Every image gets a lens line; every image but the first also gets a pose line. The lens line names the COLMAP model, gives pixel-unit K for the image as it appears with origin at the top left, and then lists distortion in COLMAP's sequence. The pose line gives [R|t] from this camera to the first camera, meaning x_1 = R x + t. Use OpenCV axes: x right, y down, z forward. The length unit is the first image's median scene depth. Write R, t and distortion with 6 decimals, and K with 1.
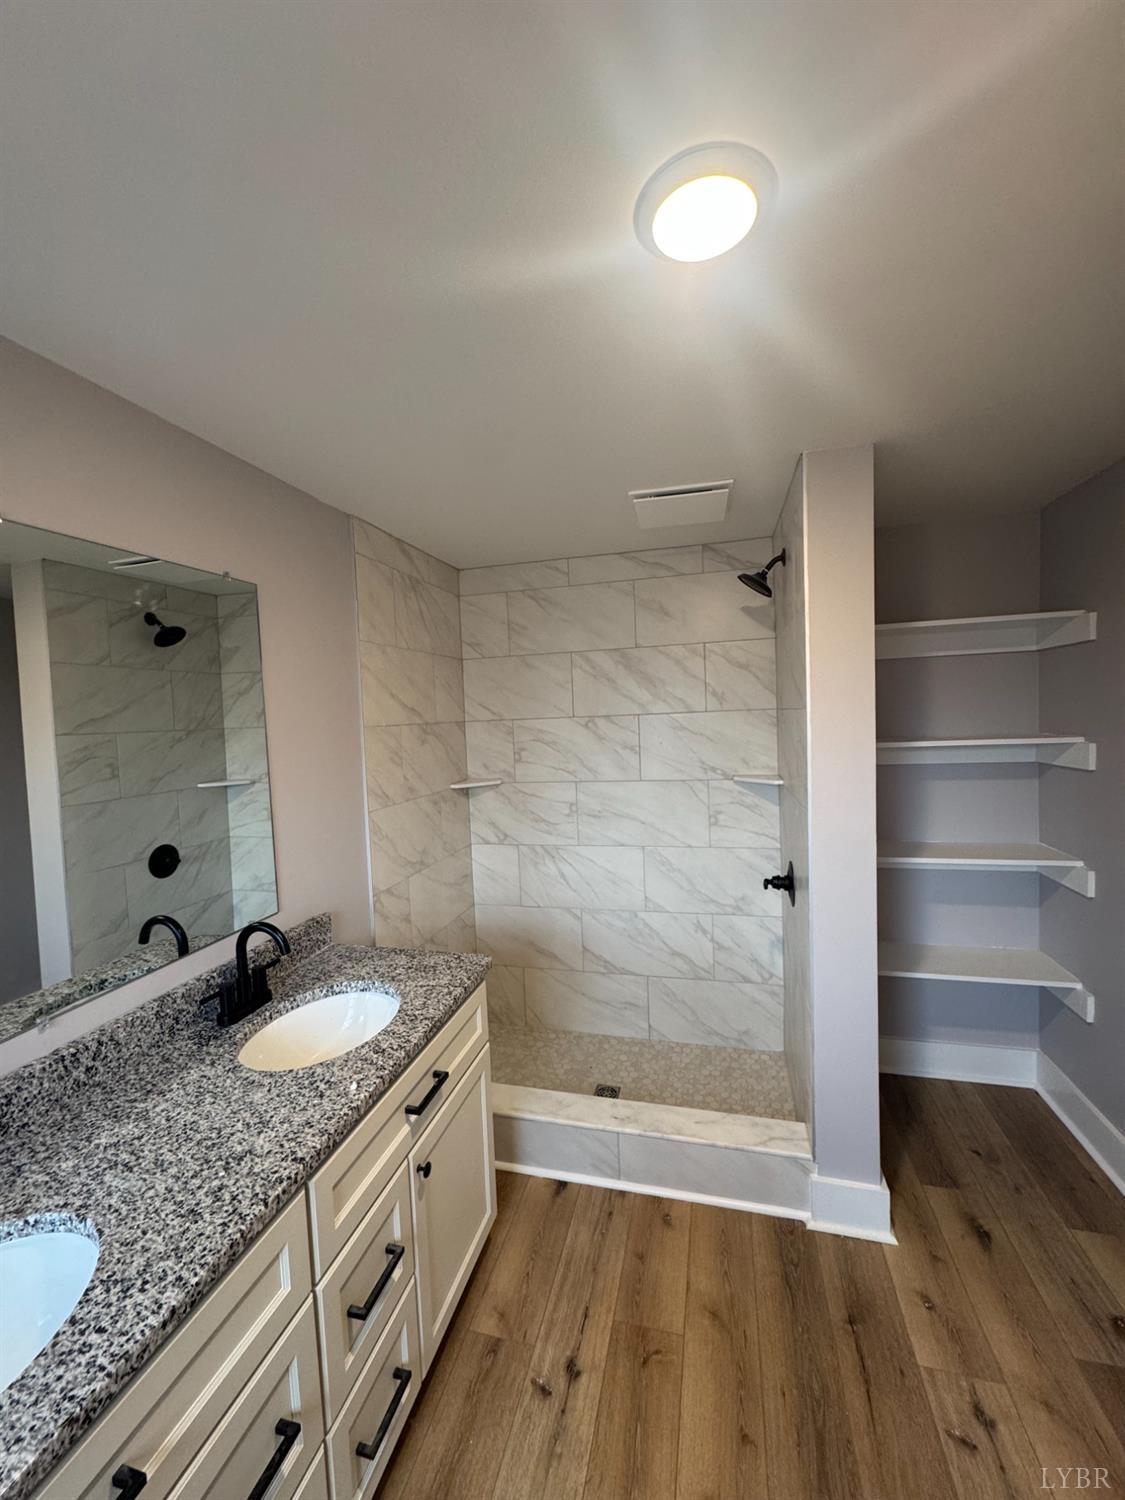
lens RADIAL K [[595.6, 0, 561.1], [0, 595.6, 747.6], [0, 0, 1]] dist [-0.002868, -0.000155]
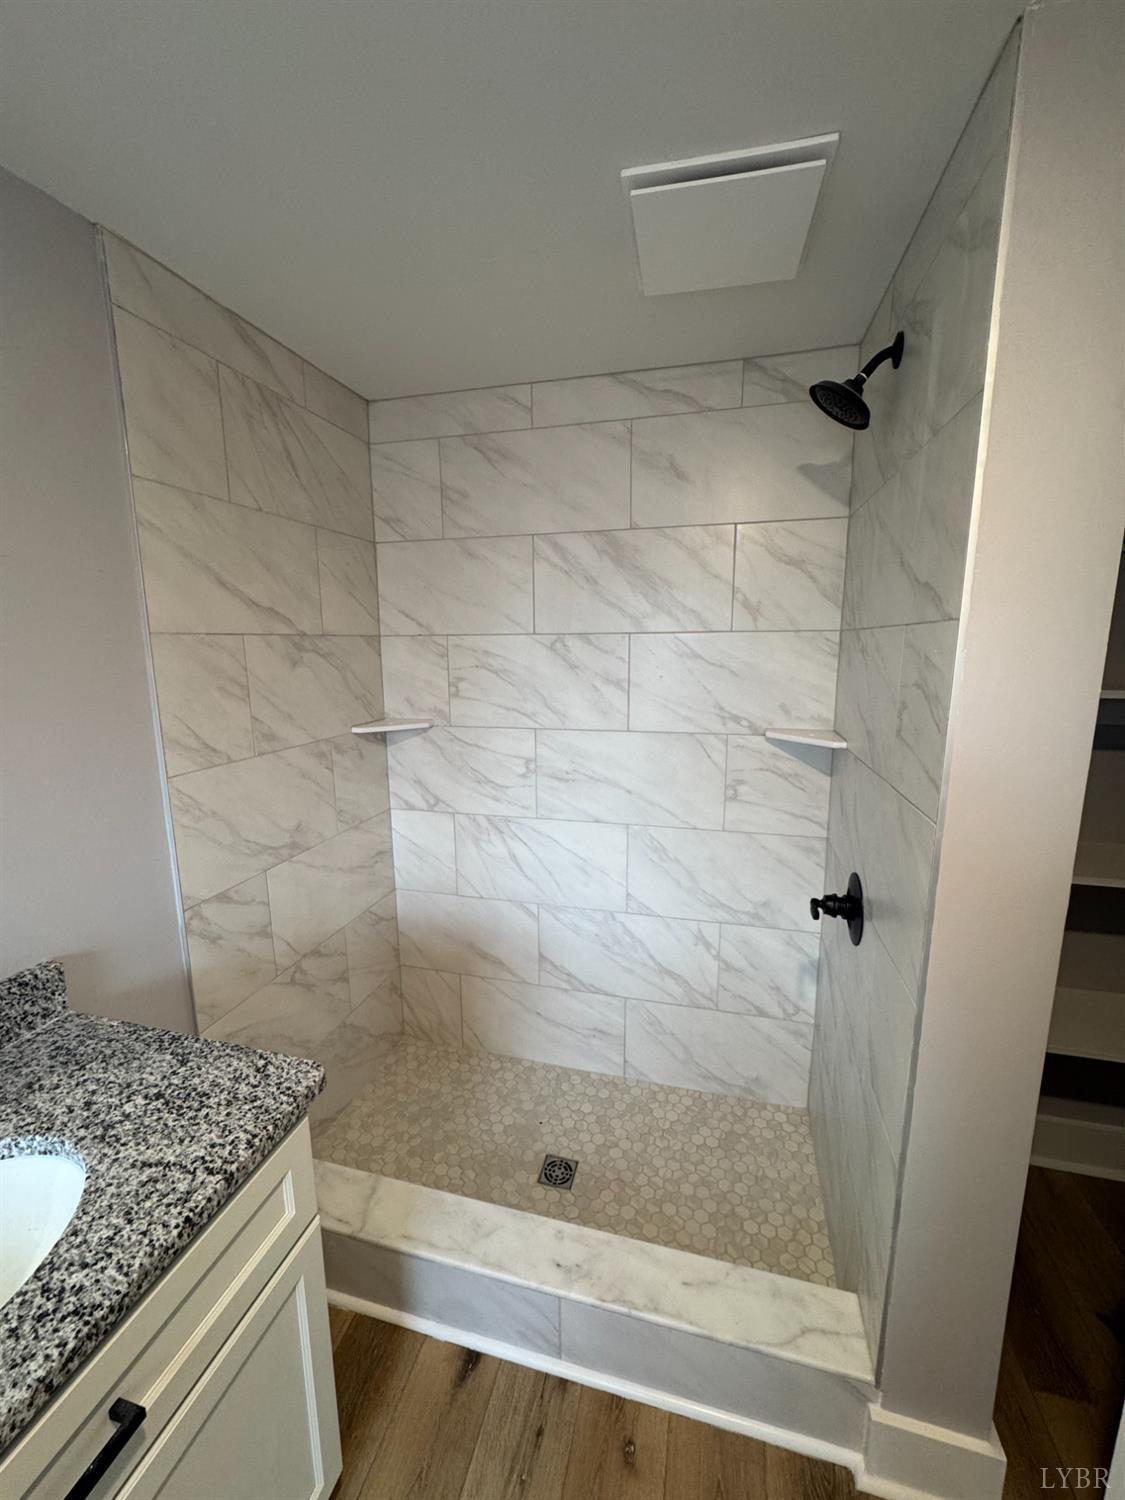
lens RADIAL K [[595.6, 0, 561.1], [0, 595.6, 747.6], [0, 0, 1]] dist [-0.002868, -0.000155]
pose [[0.999442, 0.032996, 0.005183, 0.055664], [-0.033379, 0.992256, 0.119637, -0.005277], [-0.001195, -0.119743, 0.992804, 0.330144]]
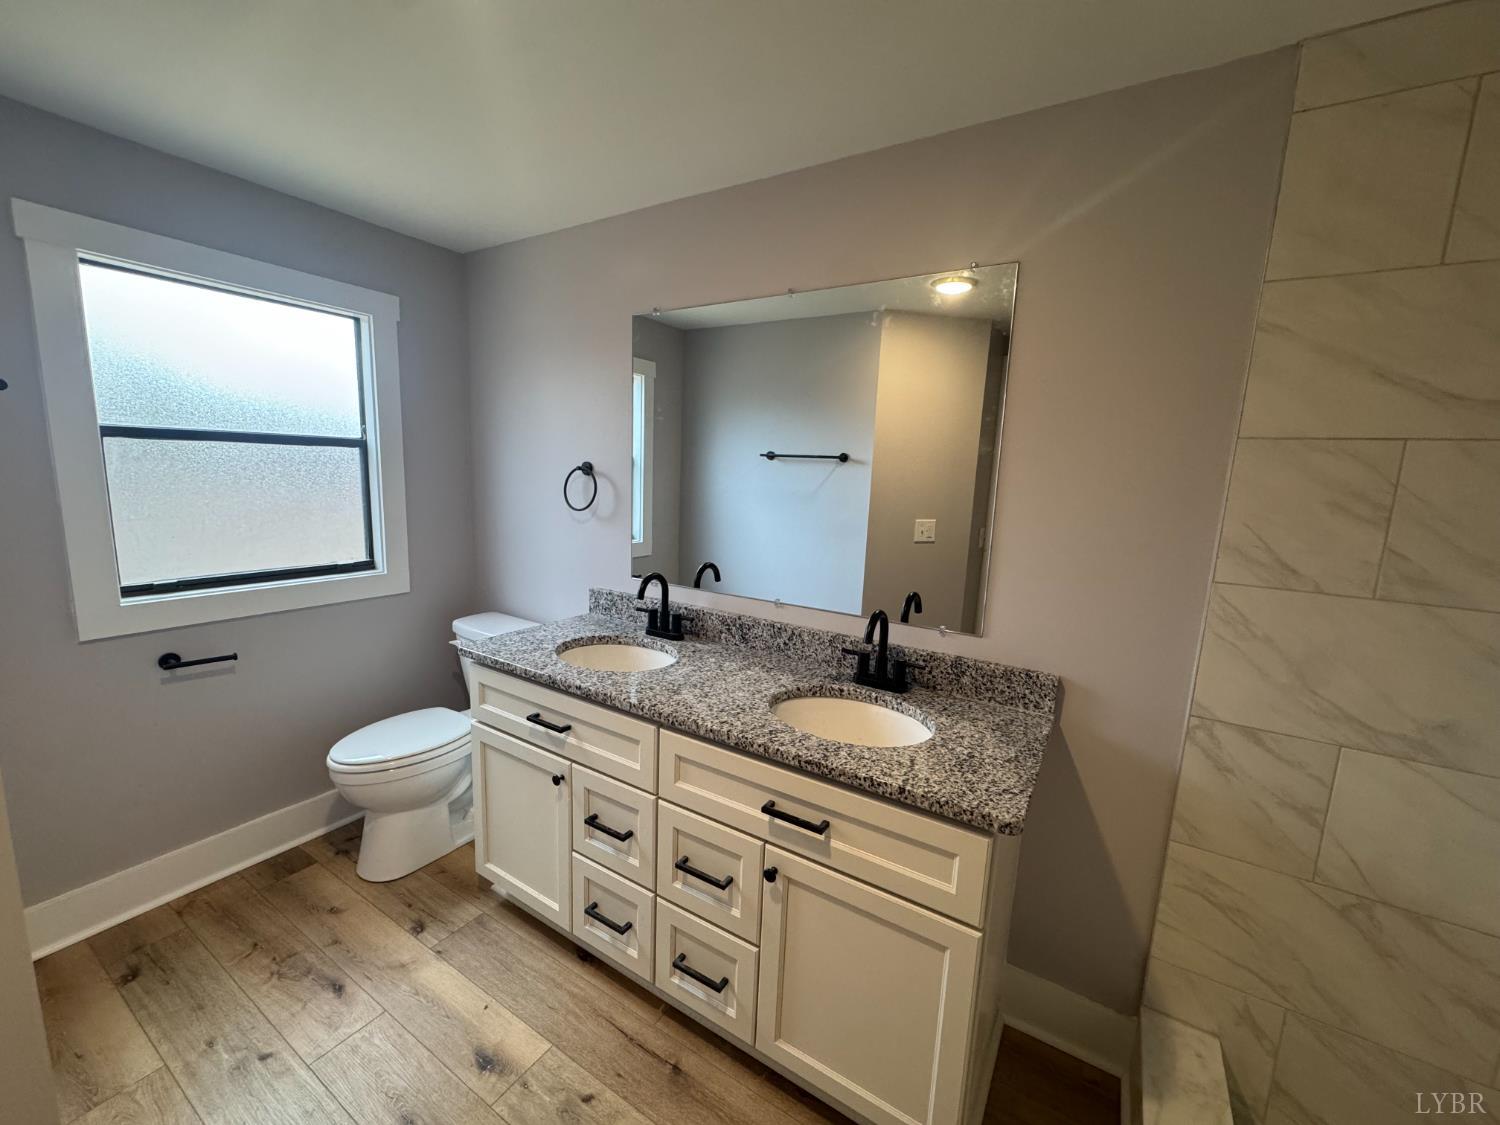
lens RADIAL K [[595.6, 0, 746.6], [0, 595.6, 562.3], [0, 0, 1]] dist [-0.002868, -0.000155]
pose [[-0.293564, 0.176813, -0.939445, 0.306508], [-0.082212, 0.974435, 0.209088, 0.001854], [0.952398, 0.138615, -0.271523, 0.574459]]
